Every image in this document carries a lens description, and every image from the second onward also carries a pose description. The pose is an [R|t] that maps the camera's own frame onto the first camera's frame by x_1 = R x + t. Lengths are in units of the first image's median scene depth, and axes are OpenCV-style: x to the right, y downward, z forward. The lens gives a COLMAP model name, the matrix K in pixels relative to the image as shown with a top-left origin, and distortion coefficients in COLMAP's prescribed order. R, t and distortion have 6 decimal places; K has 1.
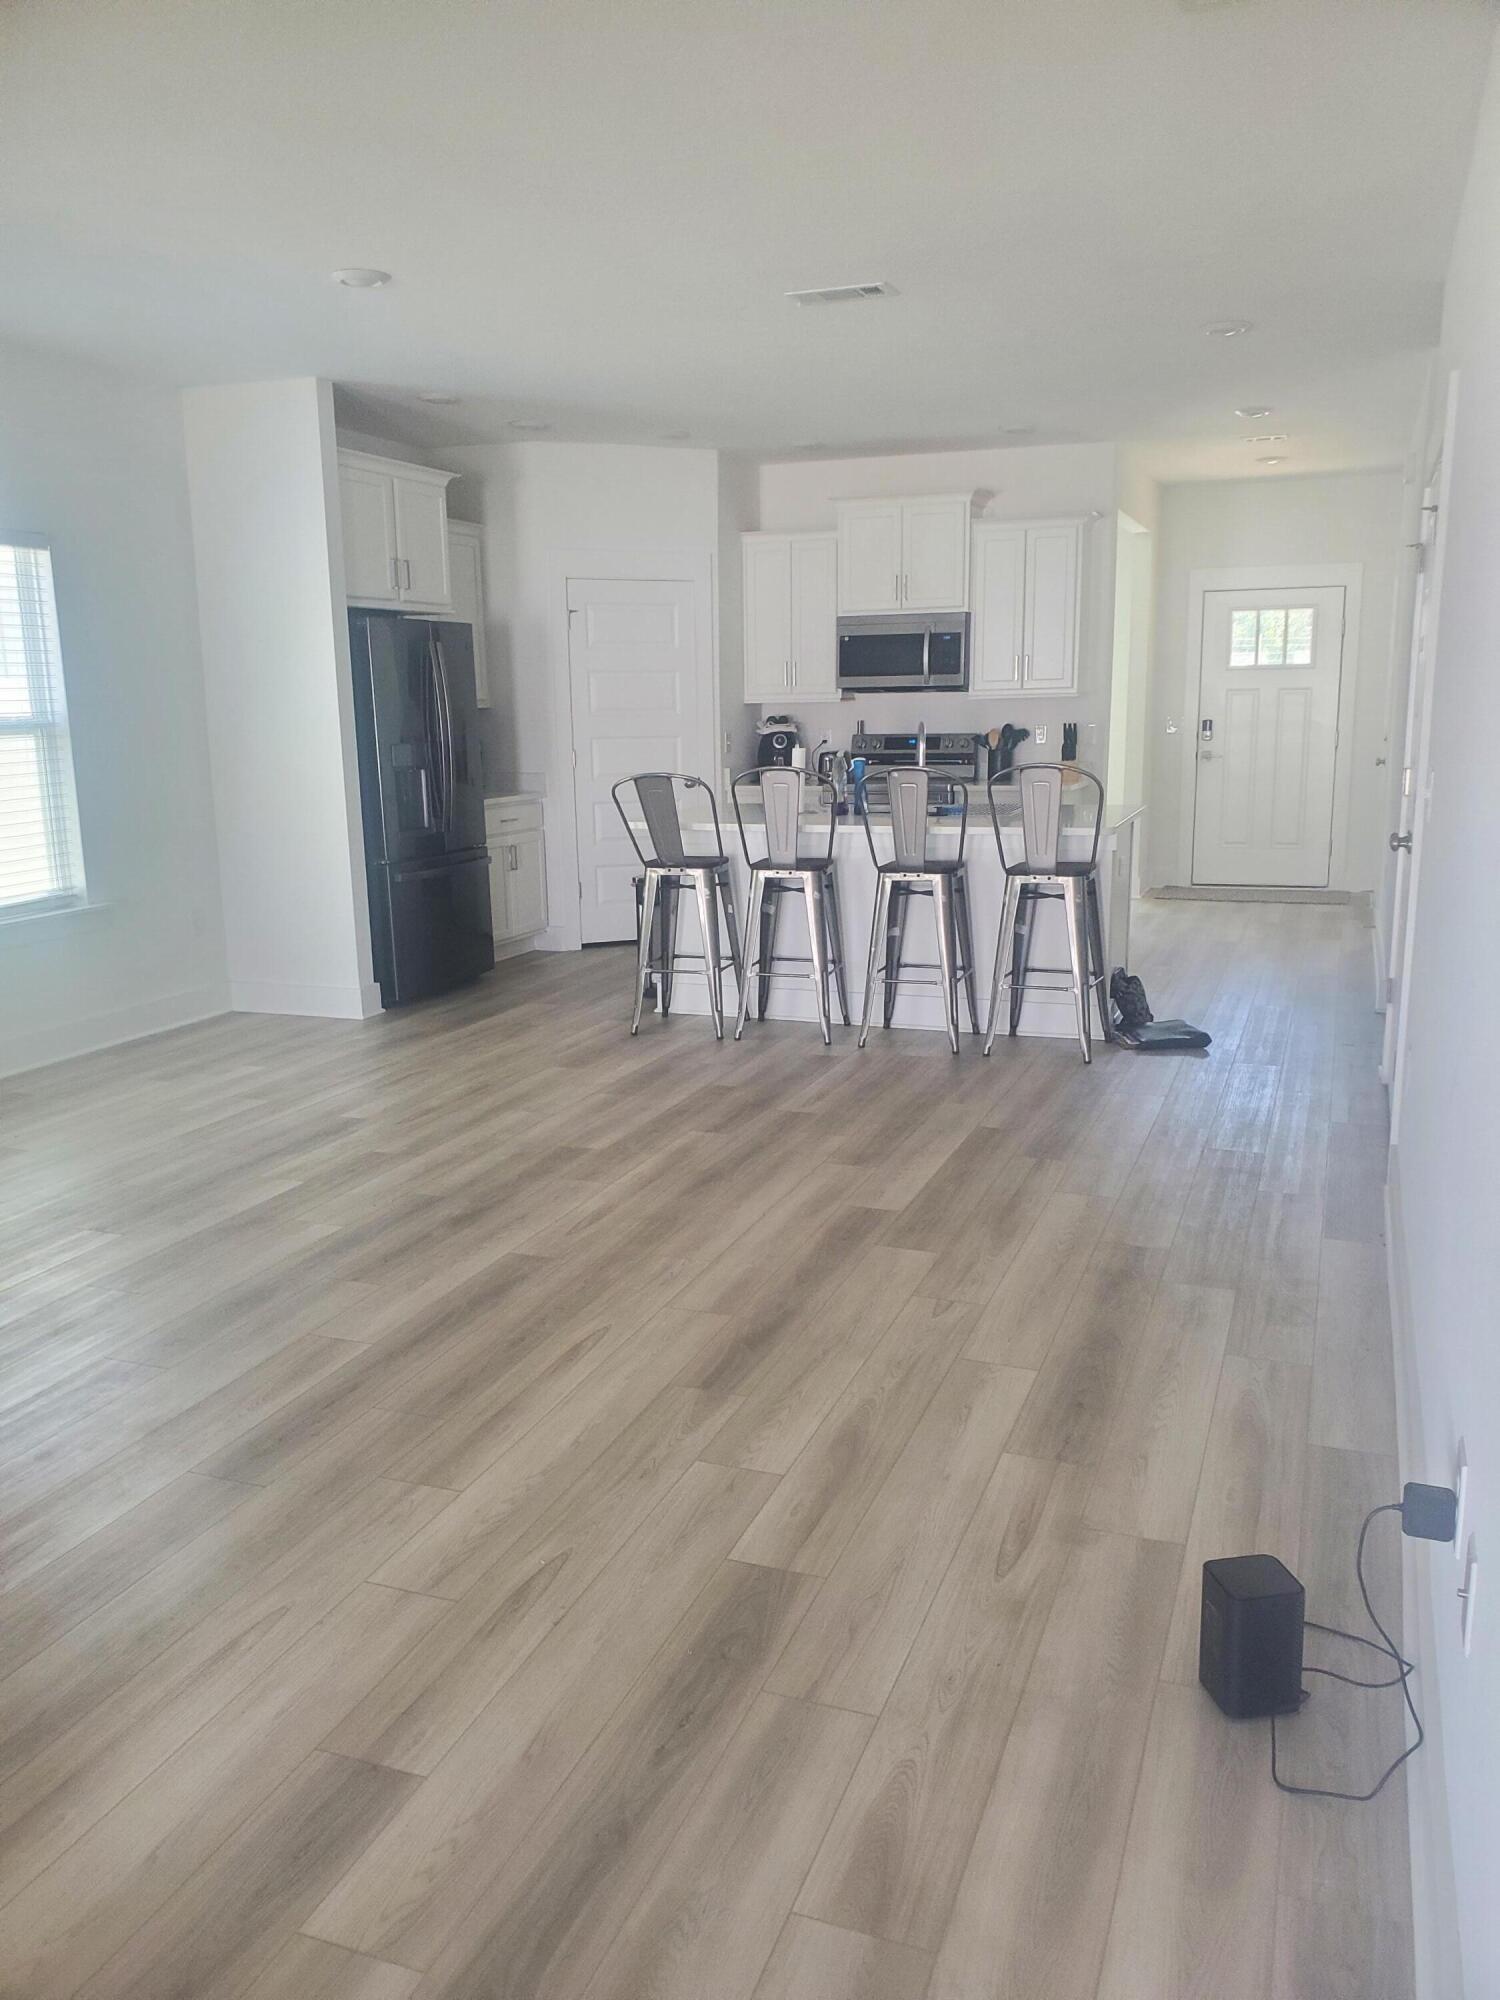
lens RADIAL K [[1605.5, 0, 691.4], [0, 1605.5, 1074.3], [0, 0, 1]] dist [0.200284, -0.550436]
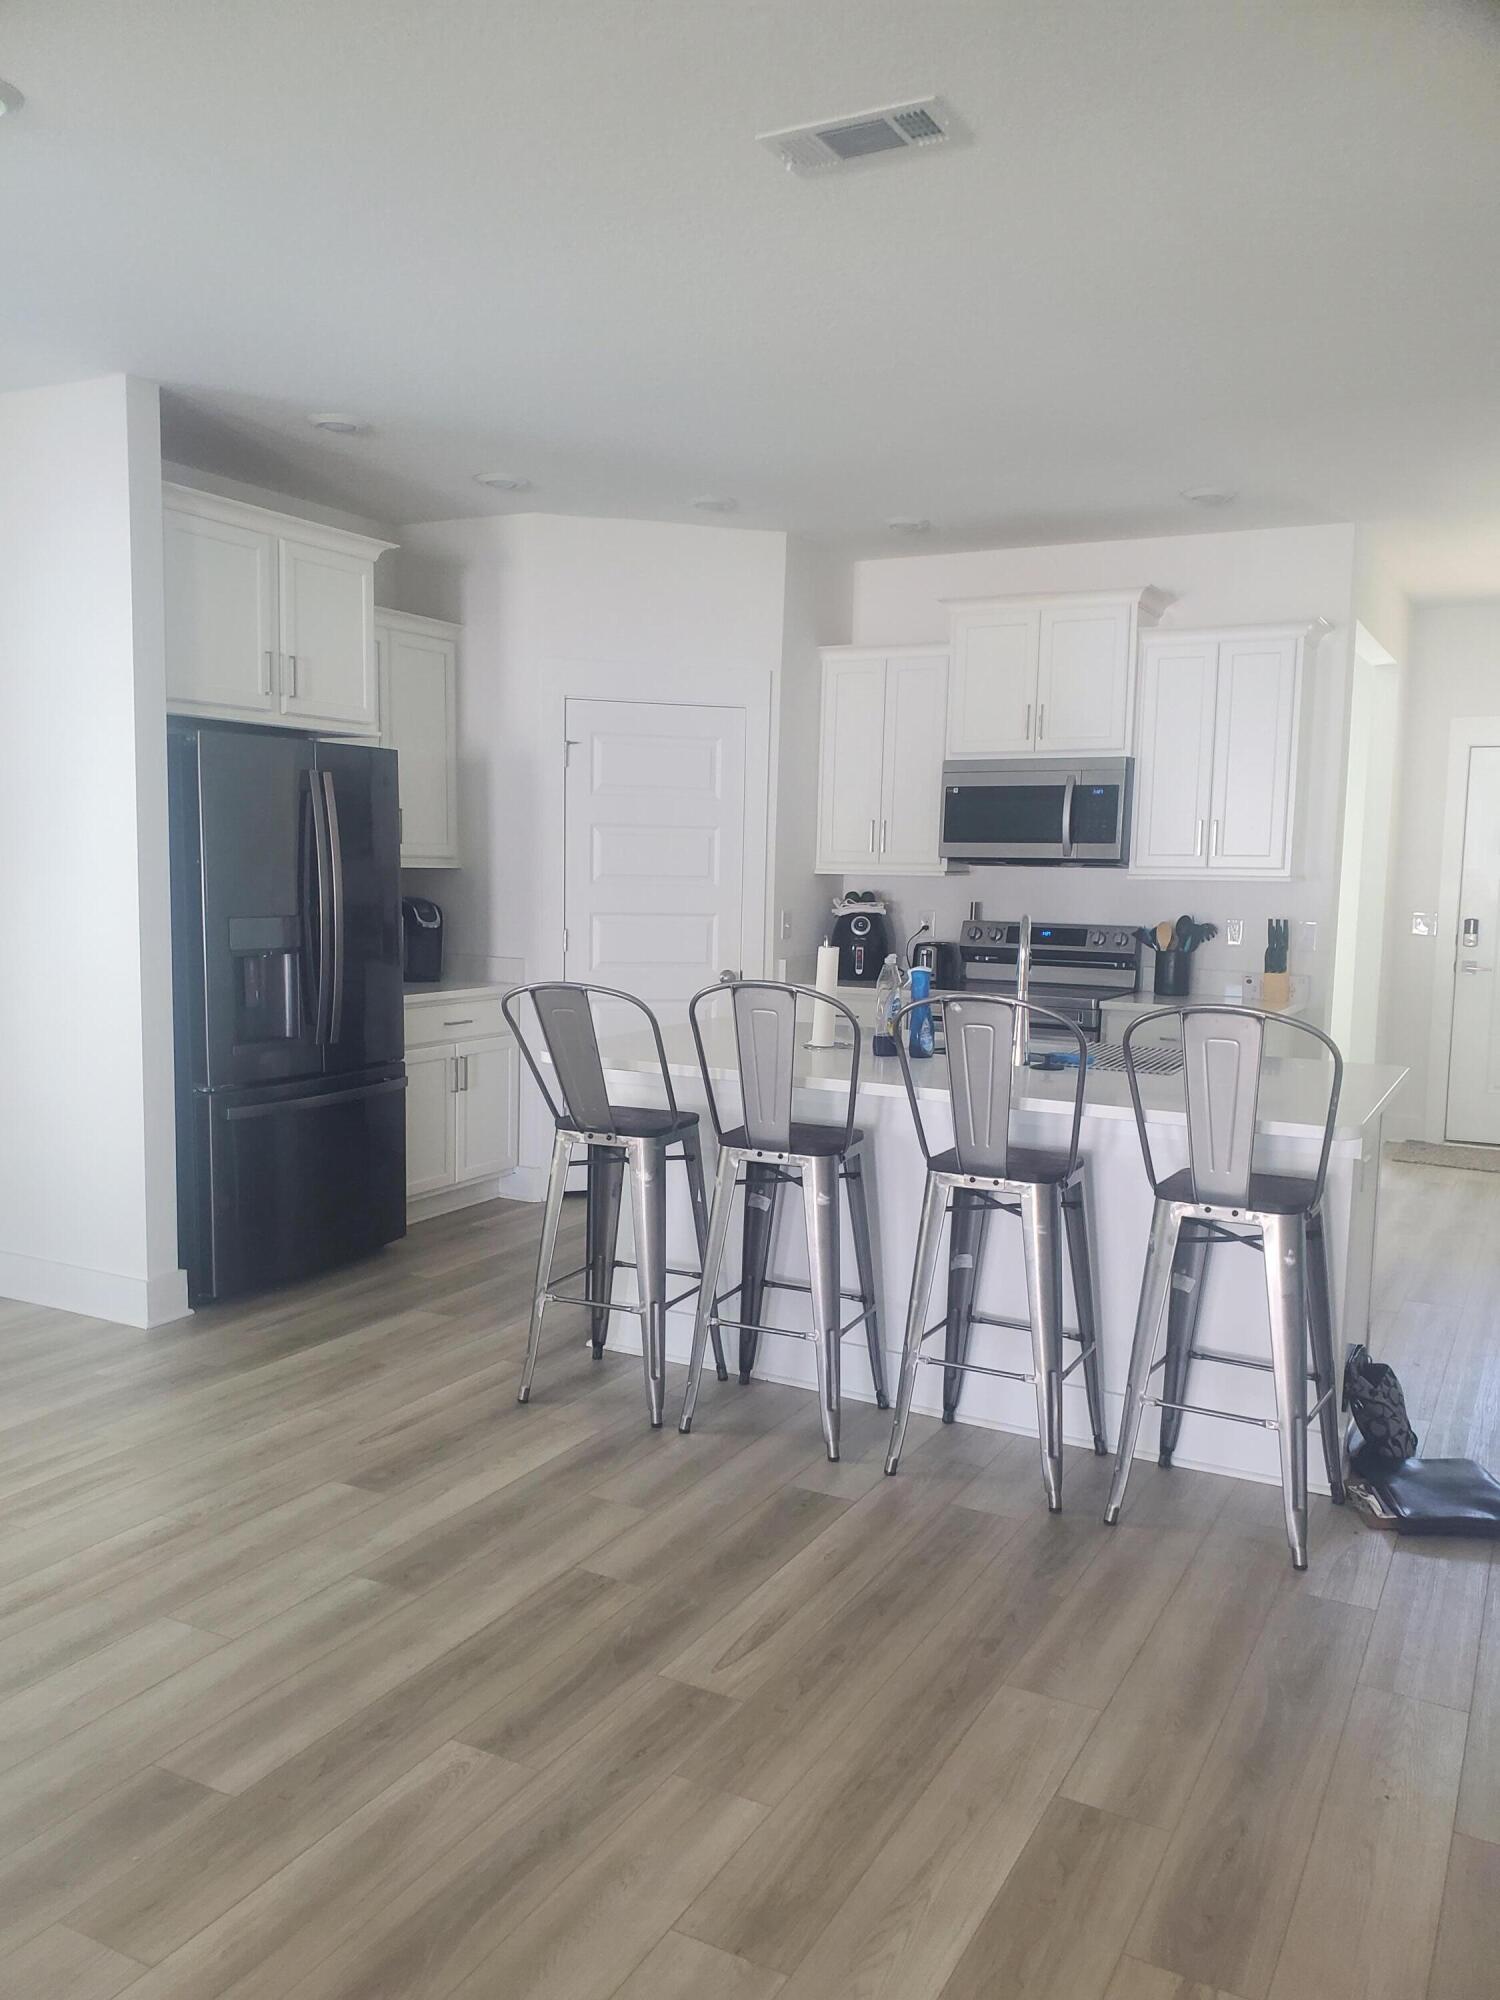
lens RADIAL K [[1605.5, 0, 691.4], [0, 1605.5, 1074.3], [0, 0, 1]] dist [0.200284, -0.550436]
pose [[0.992265, 0.049384, -0.113895, 0.085628], [-0.060092, 0.993889, -0.092589, -0.089741], [0.108626, 0.098717, 0.989169, 0.373160]]
